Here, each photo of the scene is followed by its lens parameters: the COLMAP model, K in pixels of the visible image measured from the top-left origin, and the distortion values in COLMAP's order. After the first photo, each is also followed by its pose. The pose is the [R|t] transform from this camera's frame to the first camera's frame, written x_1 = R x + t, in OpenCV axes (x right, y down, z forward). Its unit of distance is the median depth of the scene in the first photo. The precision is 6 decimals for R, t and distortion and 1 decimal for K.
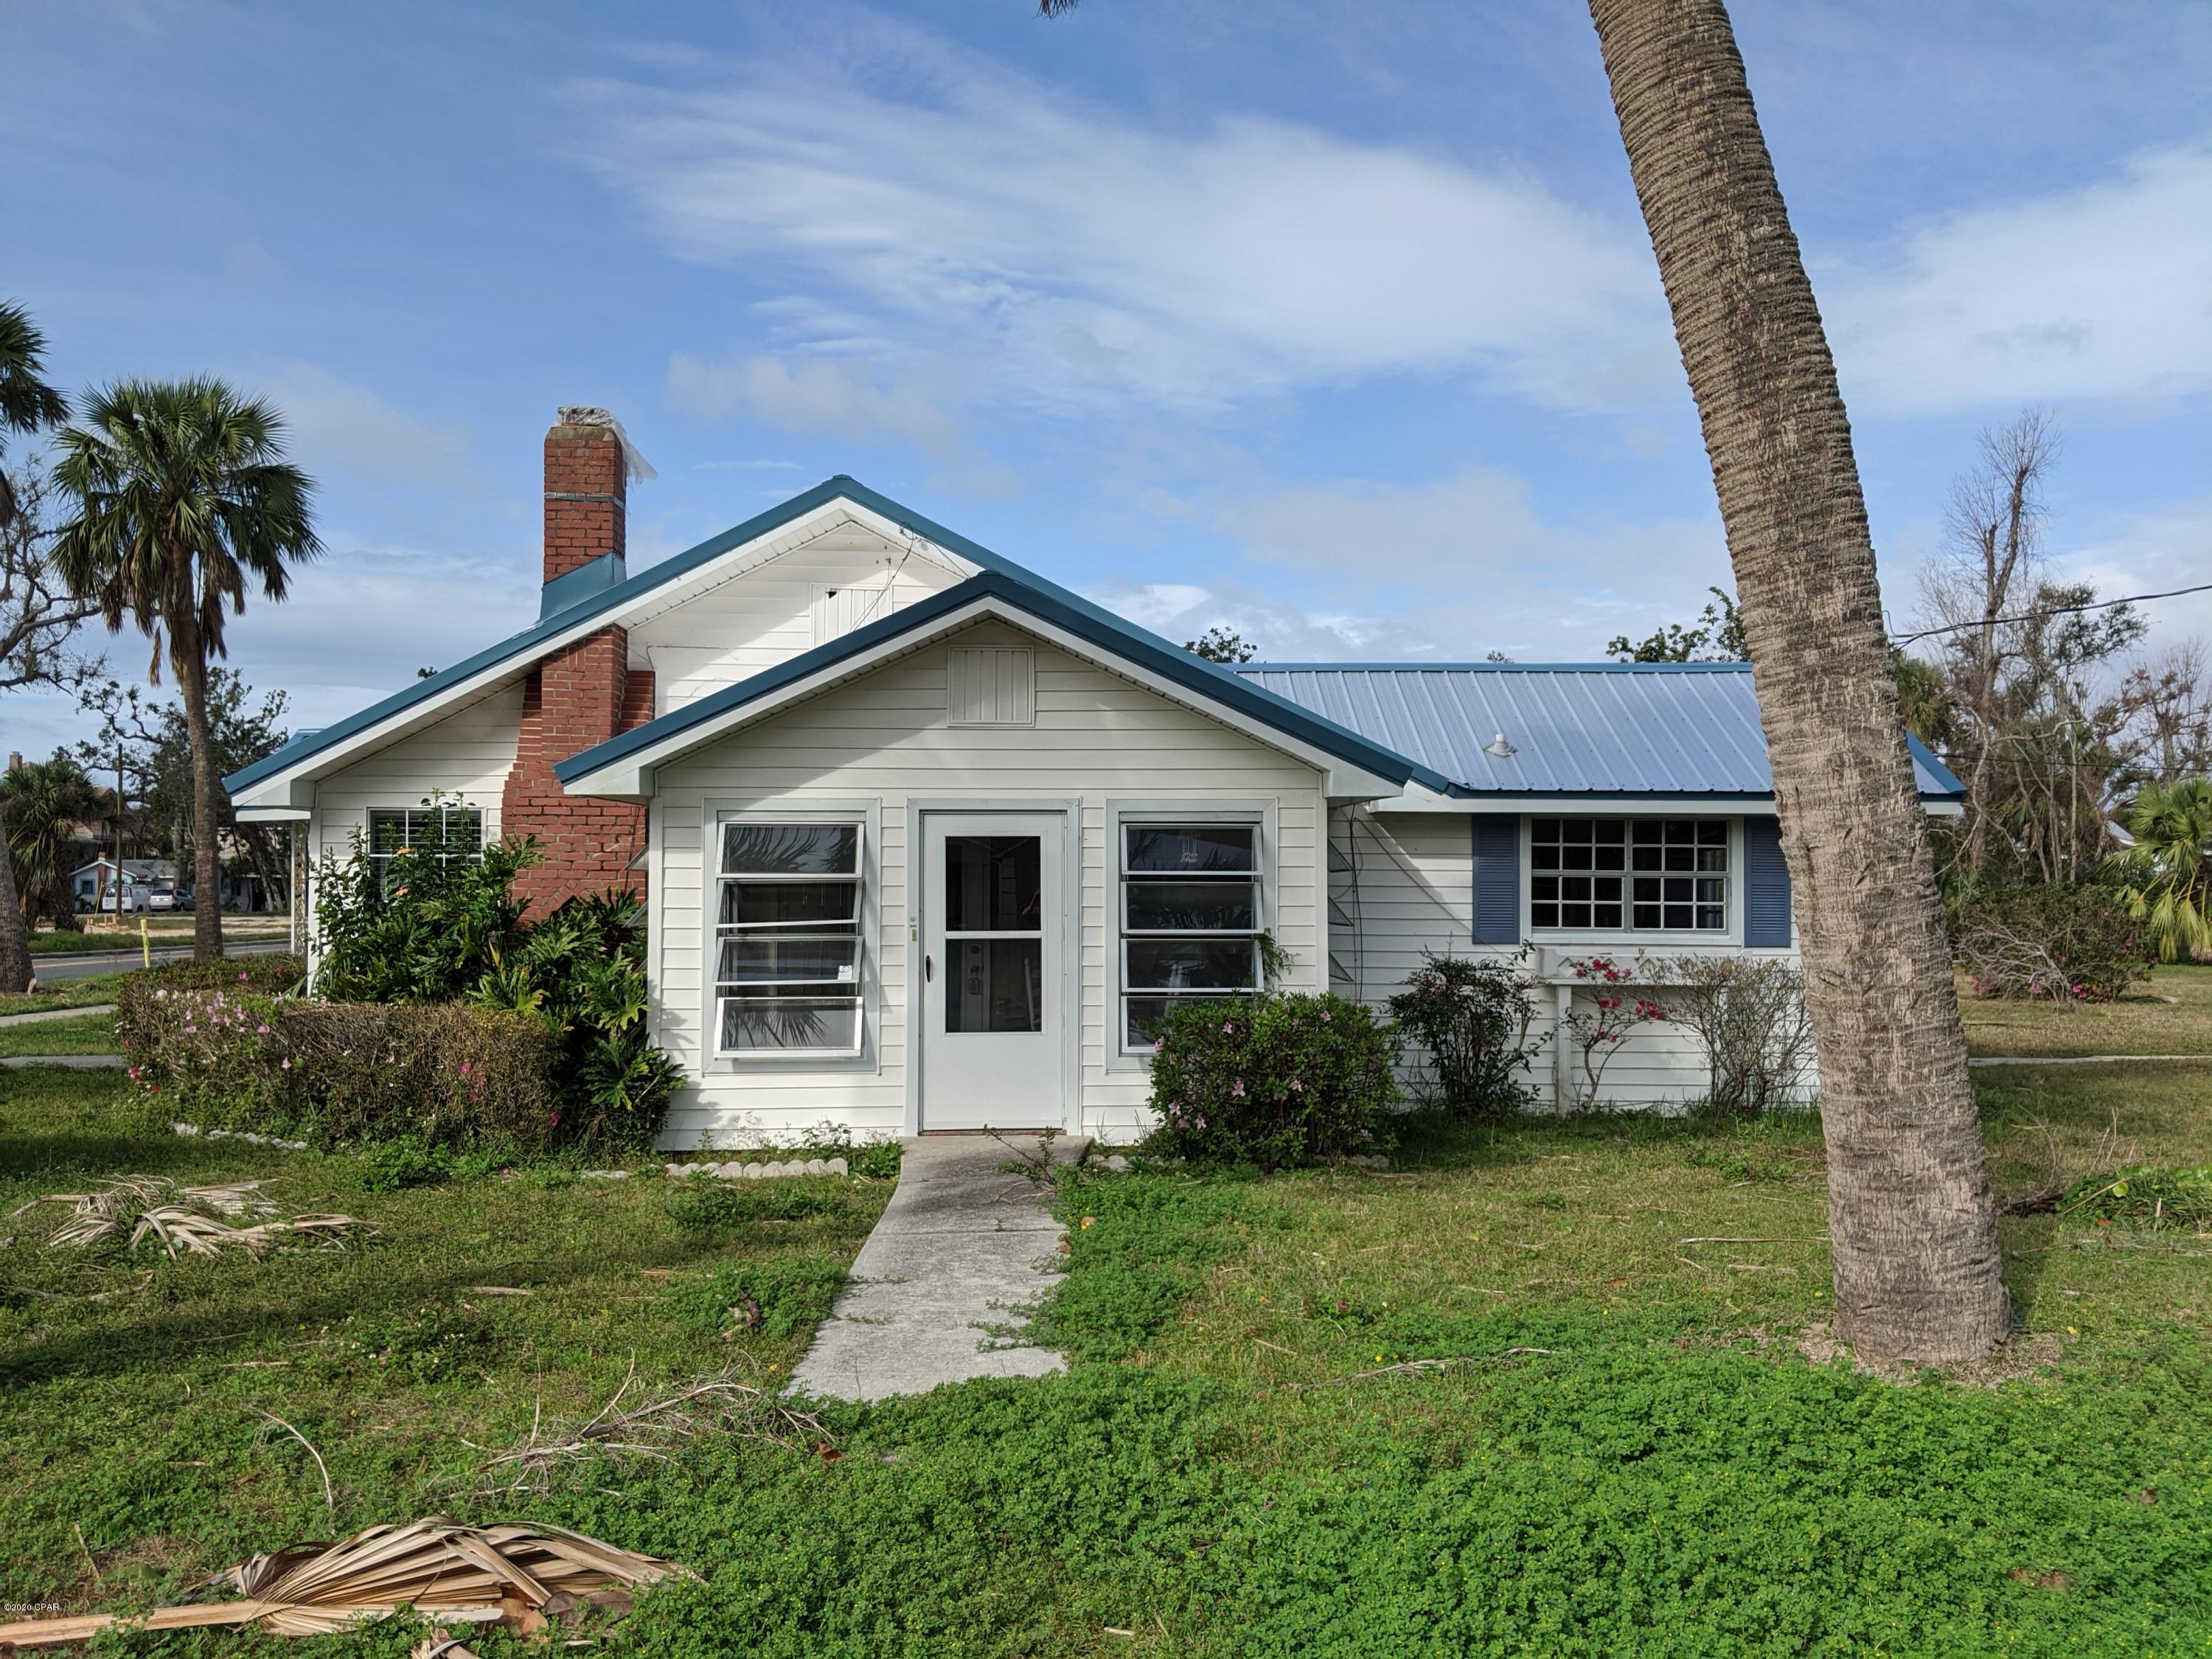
lens RADIAL K [[1724.5, 0, 1107.5], [0, 1724.5, 825.8], [0, 0, 1]] dist [0.032118, -0.086627]
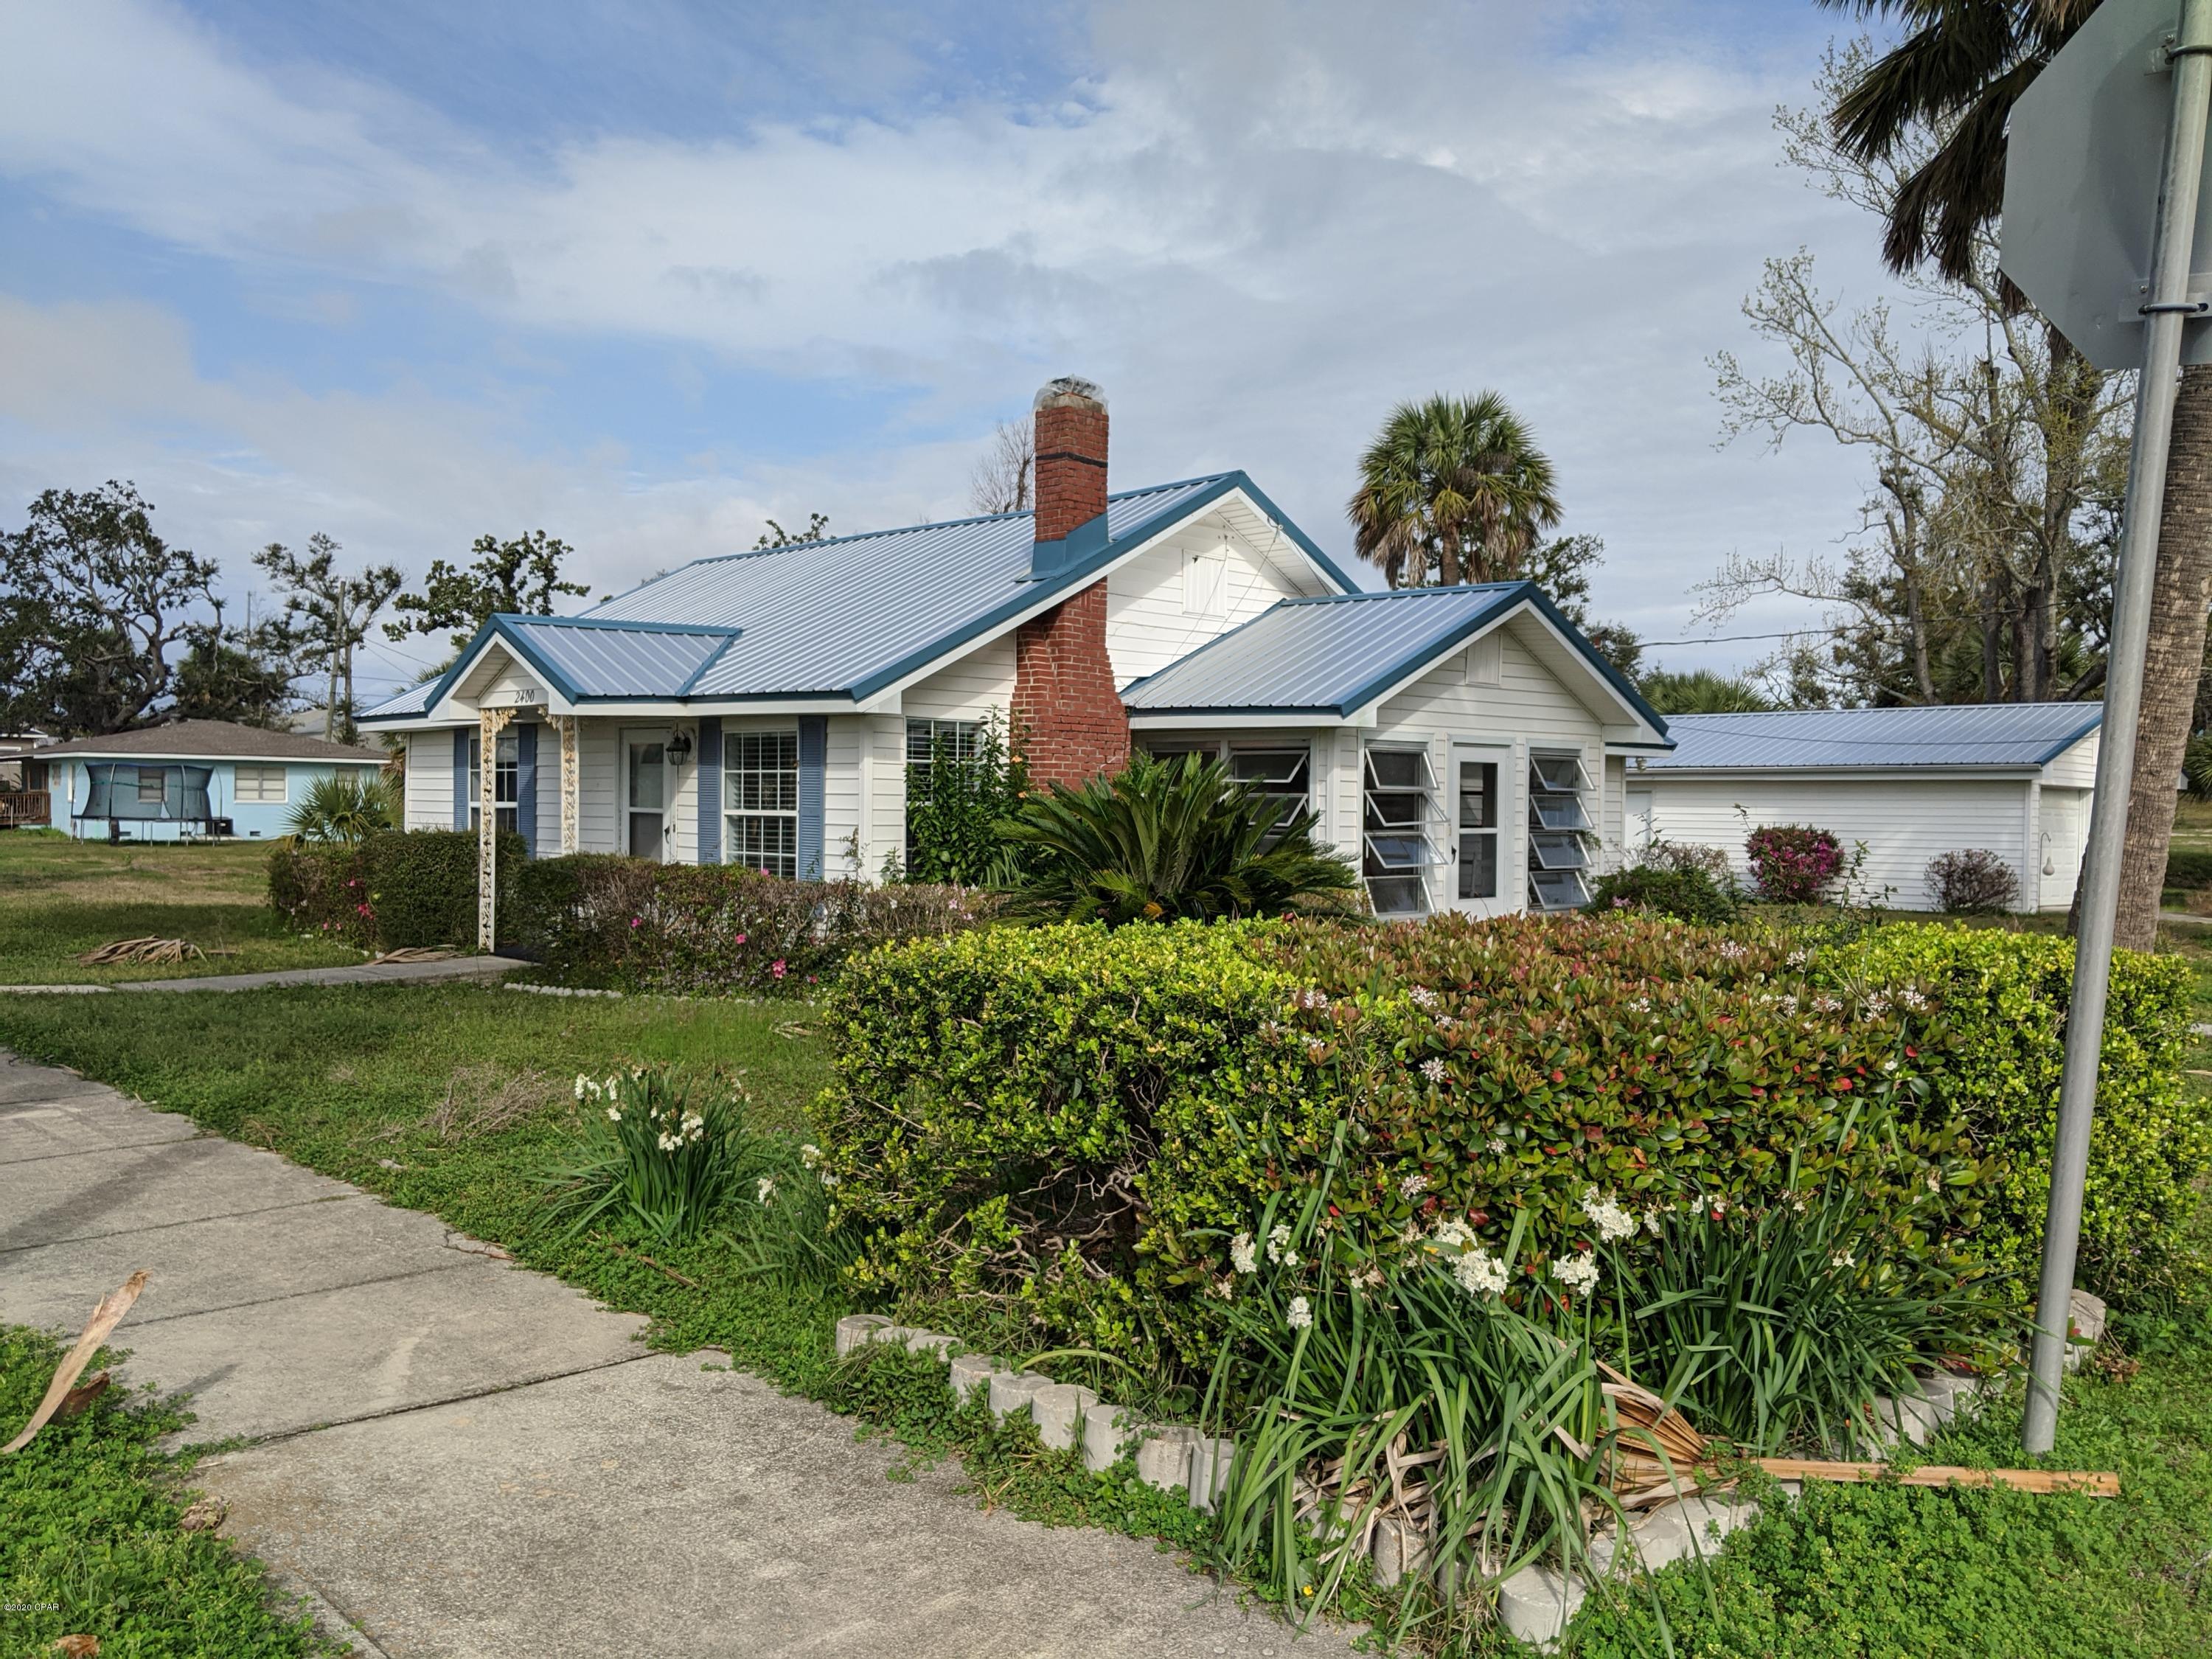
lens RADIAL K [[1771.1, 0, 1104.0], [0, 1771.1, 829.6], [0, 0, 1]] dist [0.040691, -0.003330]
pose [[0.733812, -0.009587, 0.679285, -1.060775], [-0.029577, 0.998502, 0.046043, 0.002683], [-0.678708, -0.053878, 0.732429, 0.098115]]
